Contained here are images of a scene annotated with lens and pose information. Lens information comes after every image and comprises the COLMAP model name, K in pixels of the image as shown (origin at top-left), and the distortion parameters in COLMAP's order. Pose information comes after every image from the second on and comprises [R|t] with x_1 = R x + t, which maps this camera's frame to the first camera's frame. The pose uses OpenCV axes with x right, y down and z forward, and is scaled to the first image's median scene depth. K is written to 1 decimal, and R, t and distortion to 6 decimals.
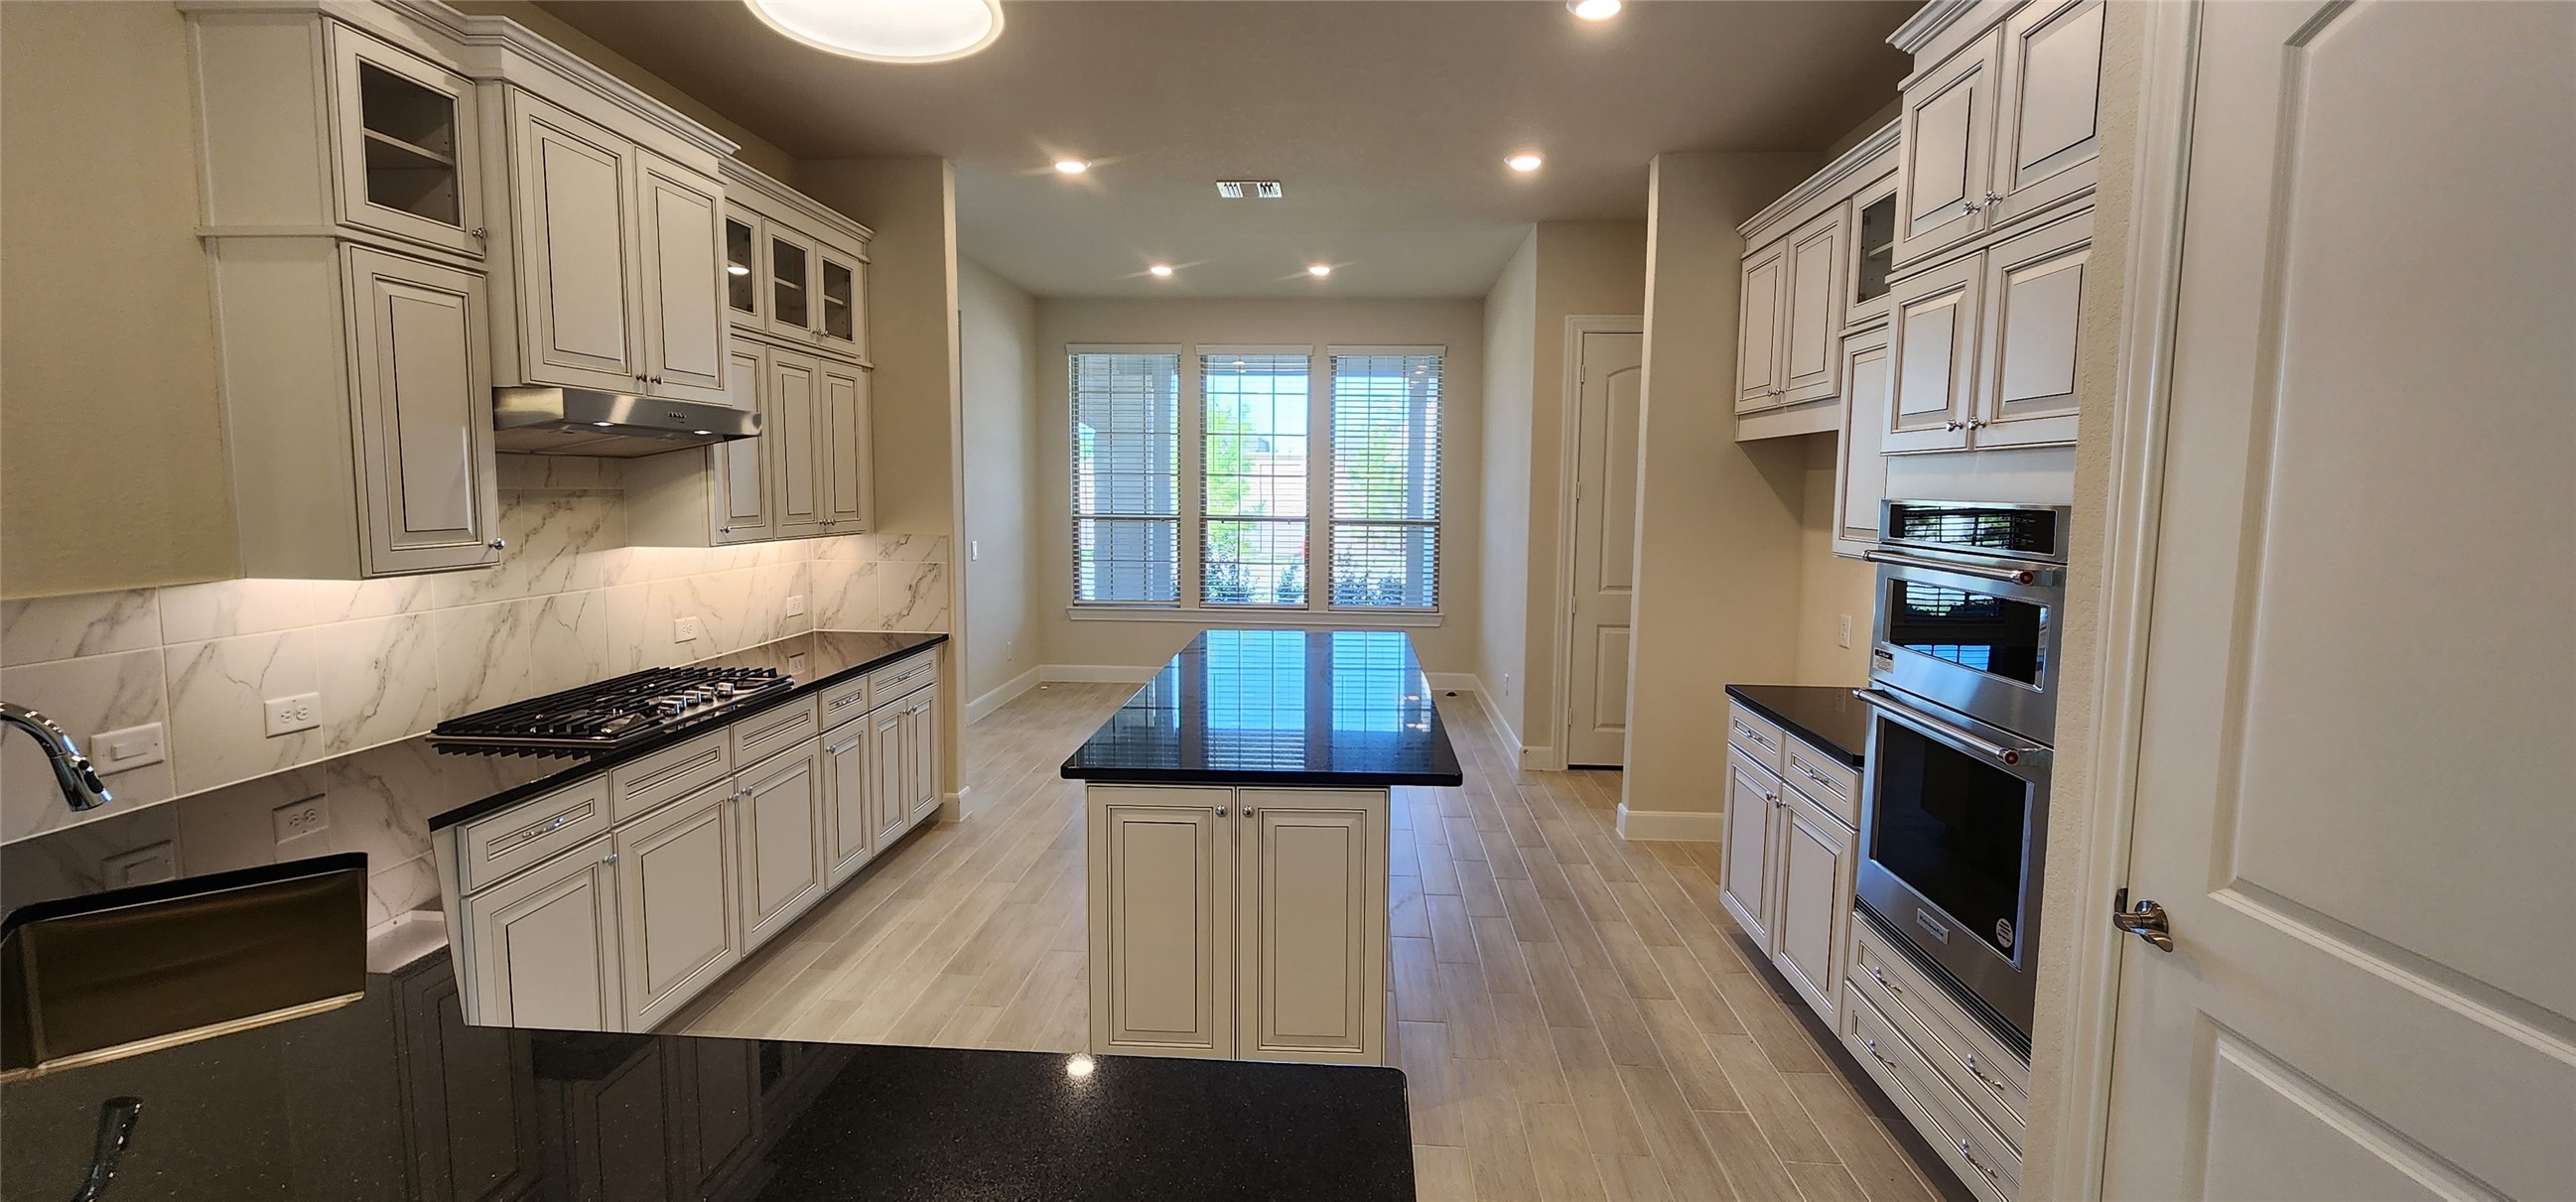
lens RADIAL K [[1055.7, 0, 1299.2], [0, 1055.7, 588.6], [0, 0, 1]] dist [-0.003213, -0.000497]
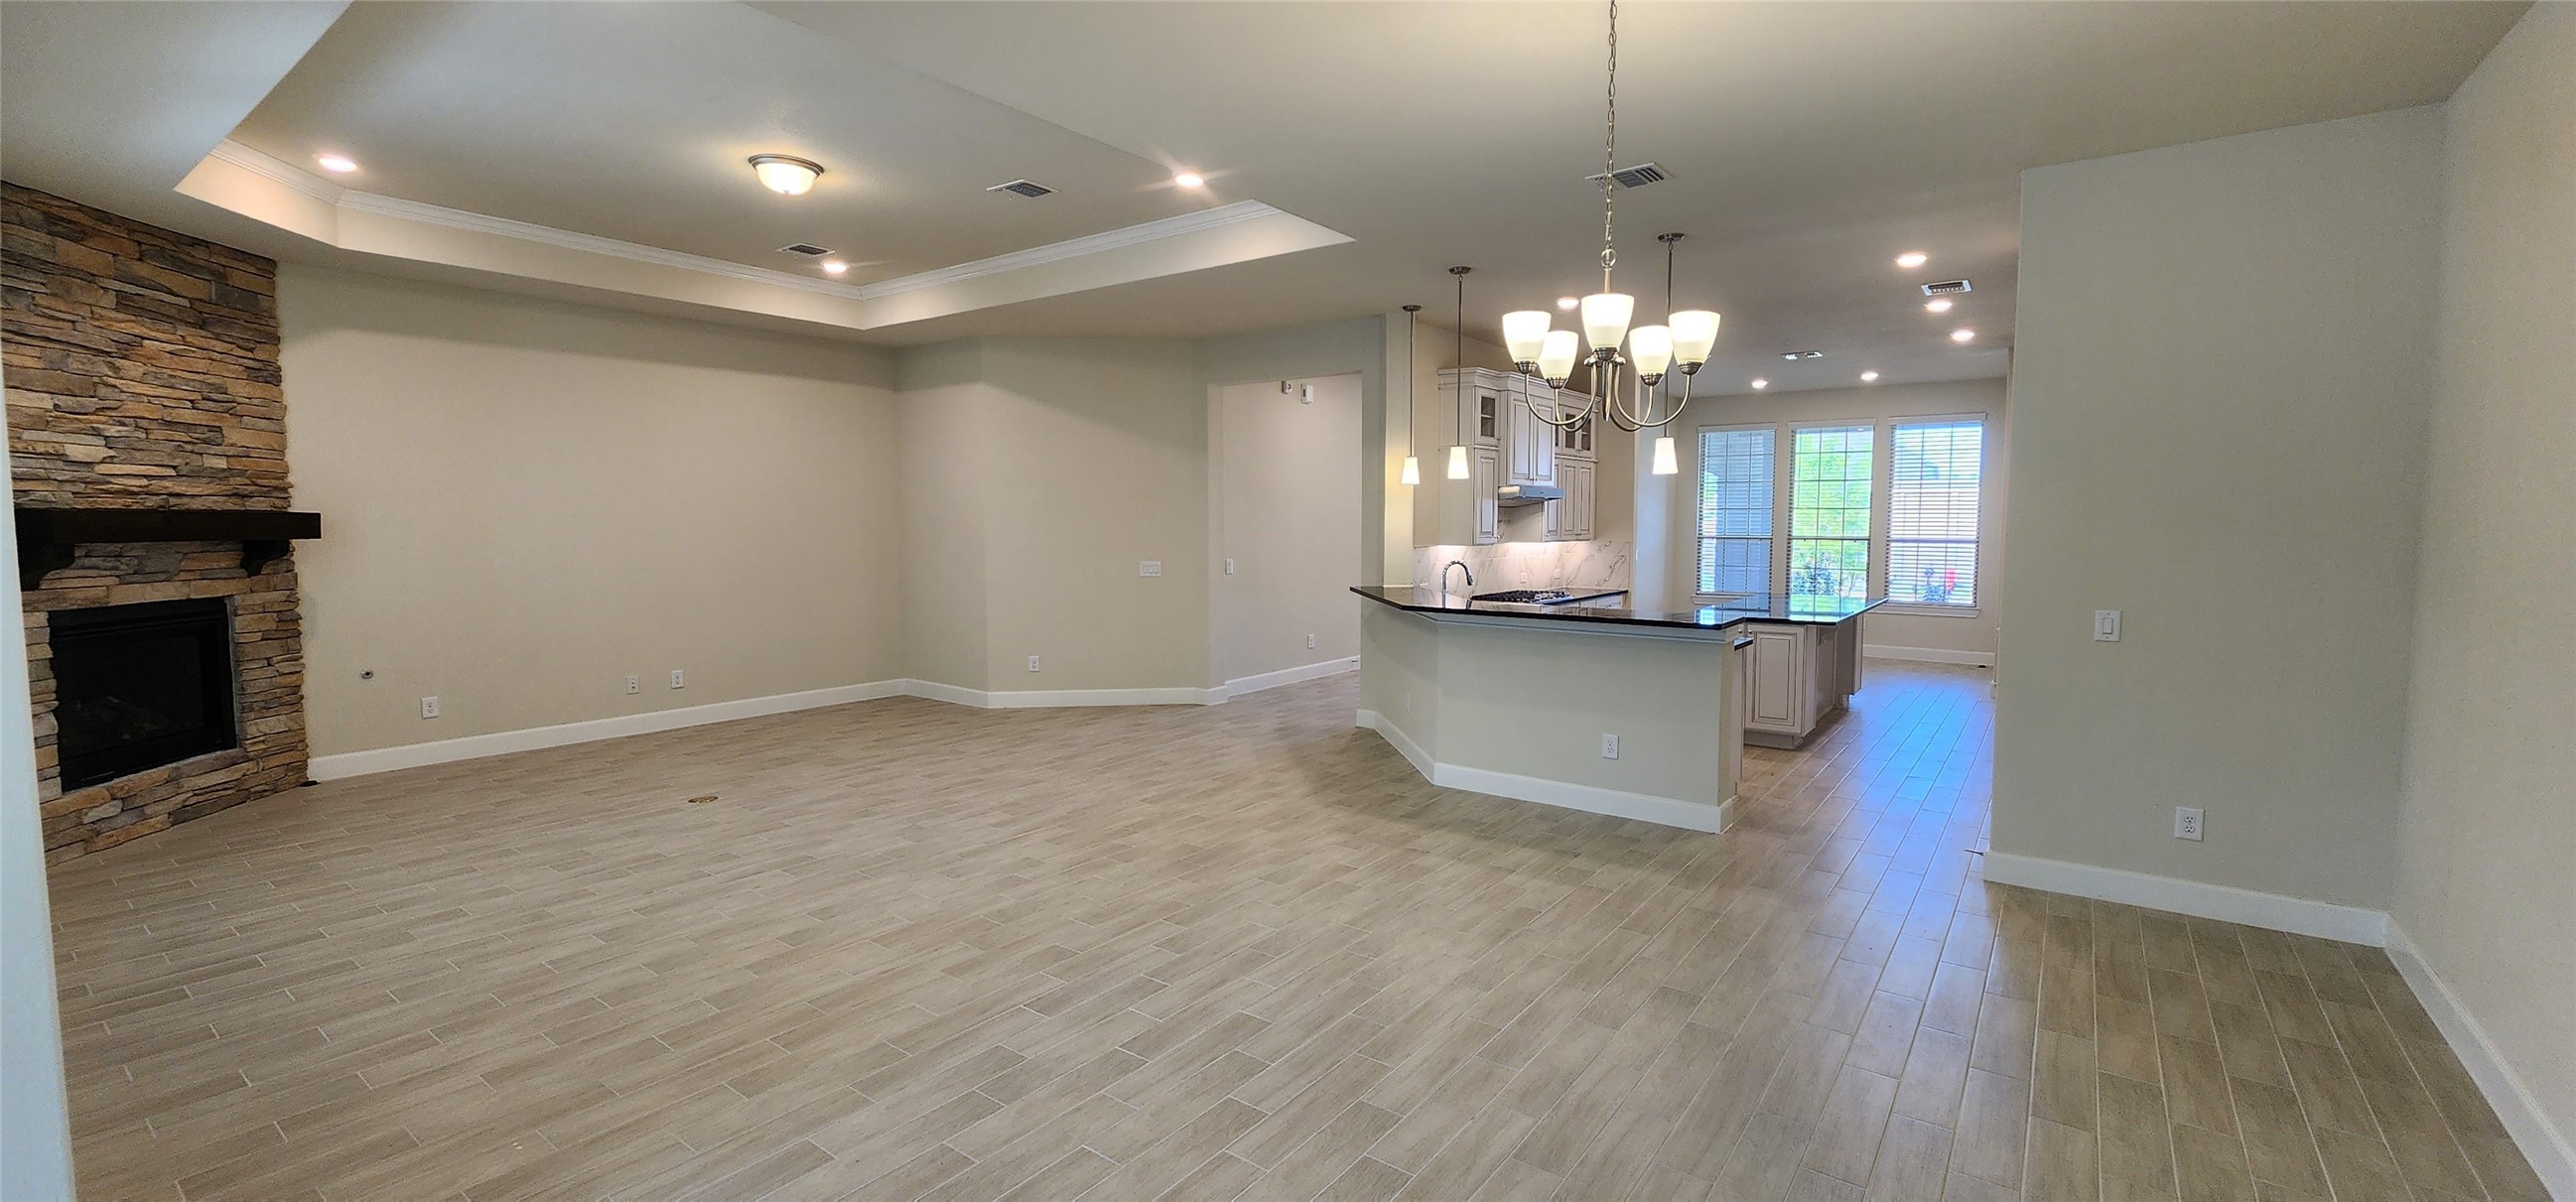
lens RADIAL K [[1055.7, 0, 1299.2], [0, 1055.7, 588.6], [0, 0, 1]] dist [-0.003213, -0.000497]
pose [[0.836602, 0.028660, -0.547061, 0.349691], [-0.045158, 0.998840, -0.016731, 0.144557], [0.545947, 0.038702, 0.836925, -1.470168]]
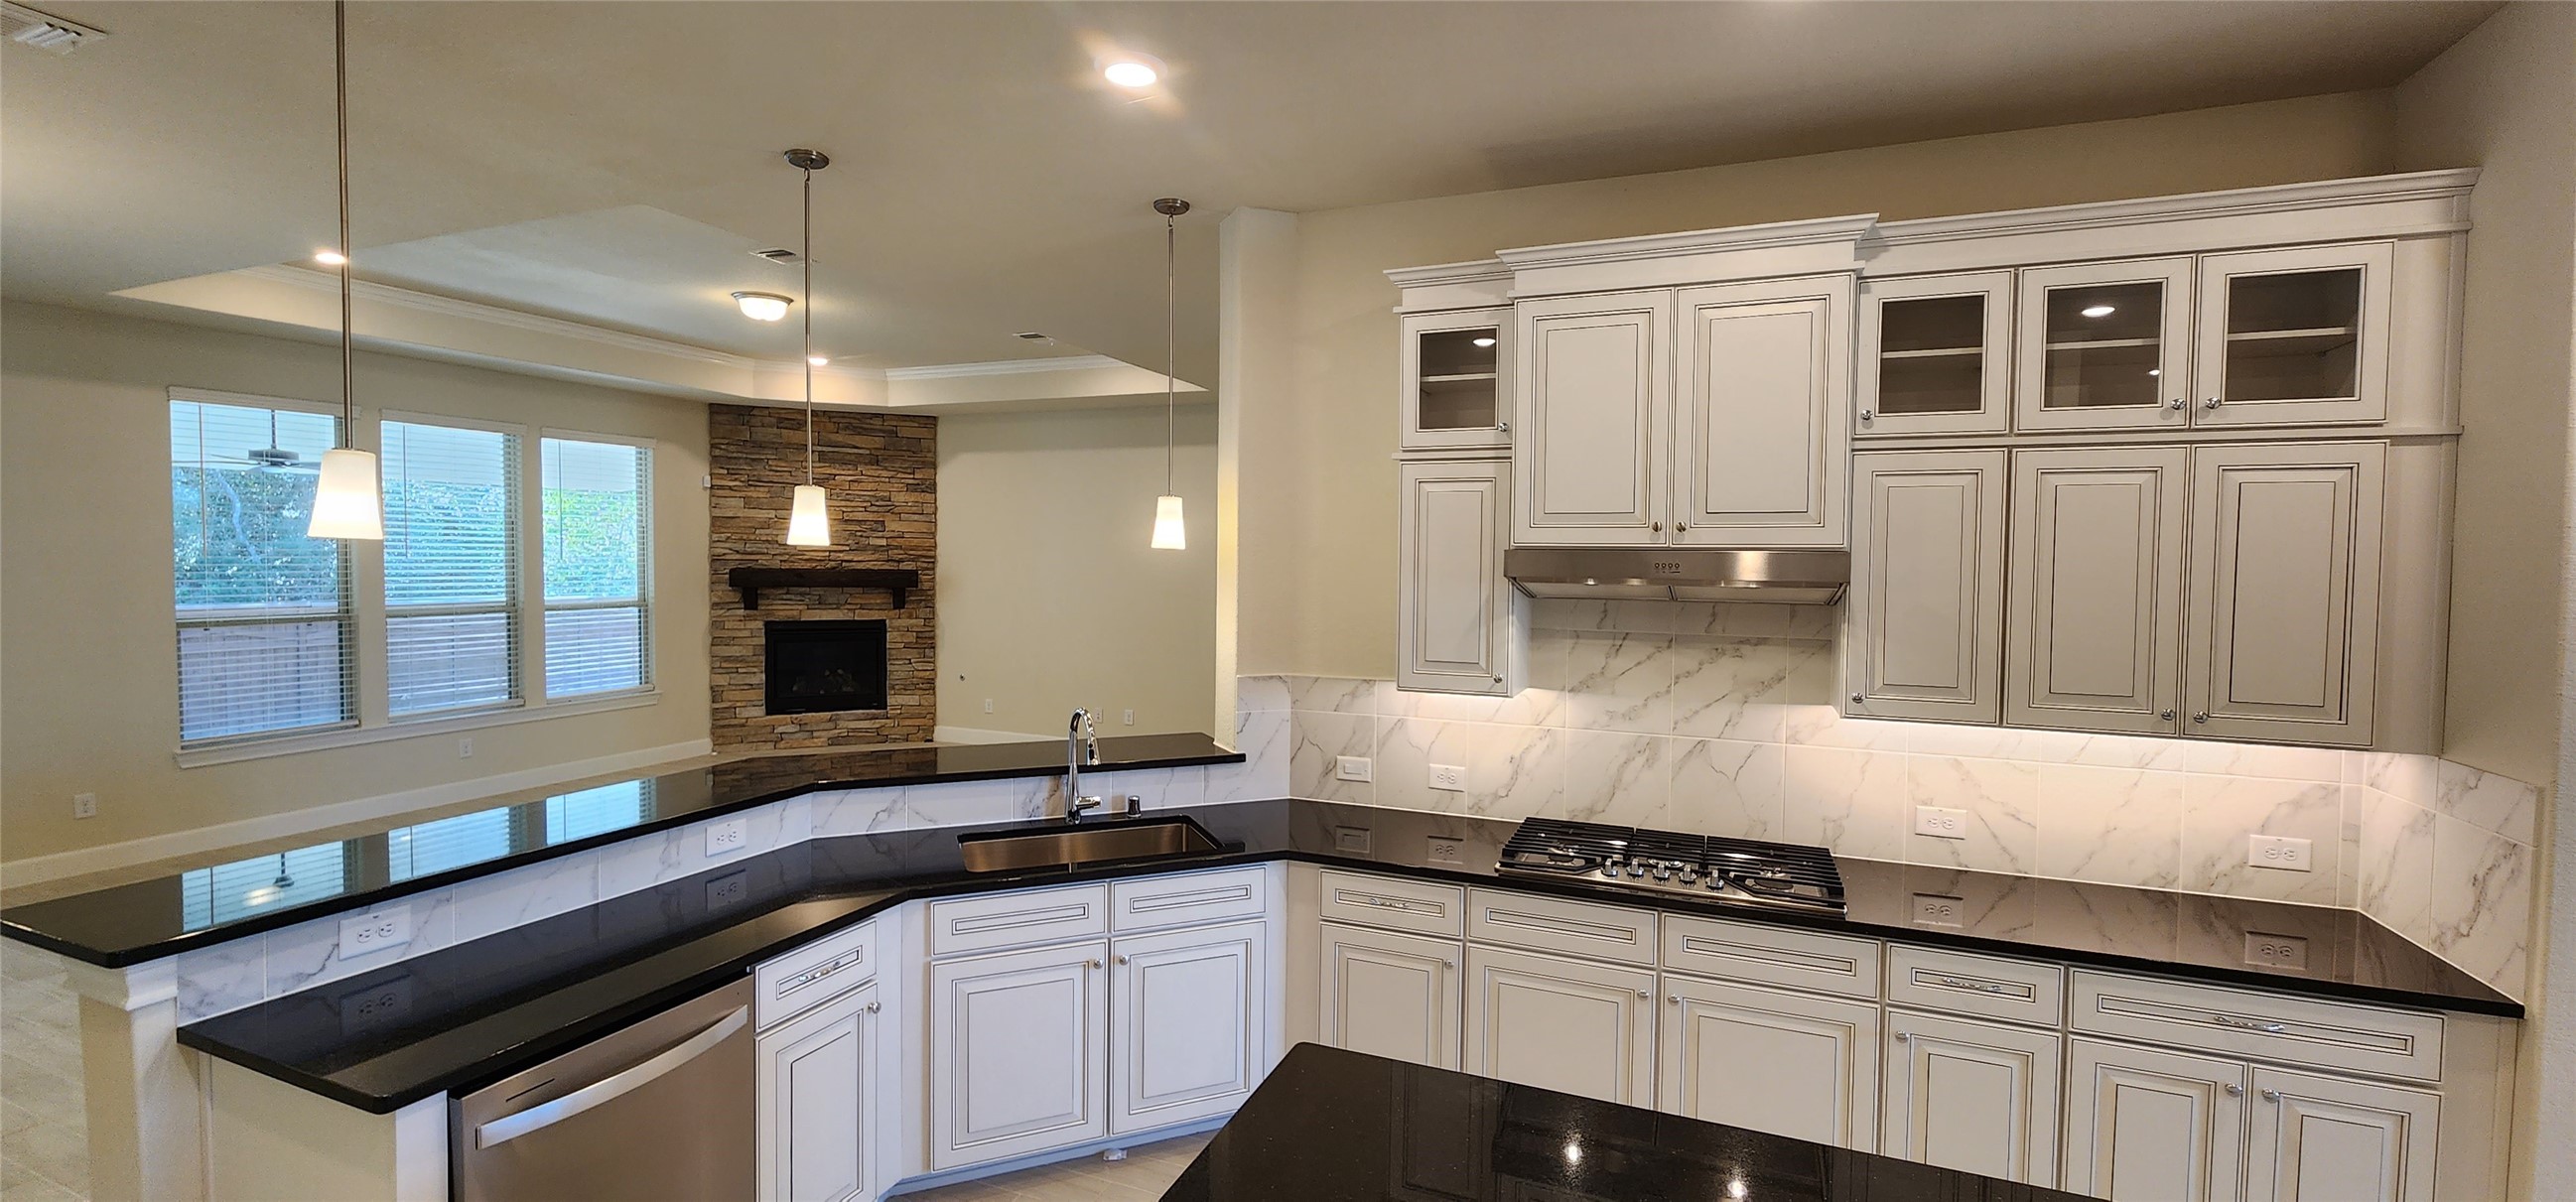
lens RADIAL K [[1061.7, 0, 1292.2], [0, 1061.7, 590.4], [0, 0, 1]] dist [-0.000940, -0.000260]
pose [[-0.325563, 0.018912, -0.945331, 0.361068], [-0.105046, 0.992887, 0.056040, -0.143321], [0.939667, 0.117548, -0.321260, 0.890332]]
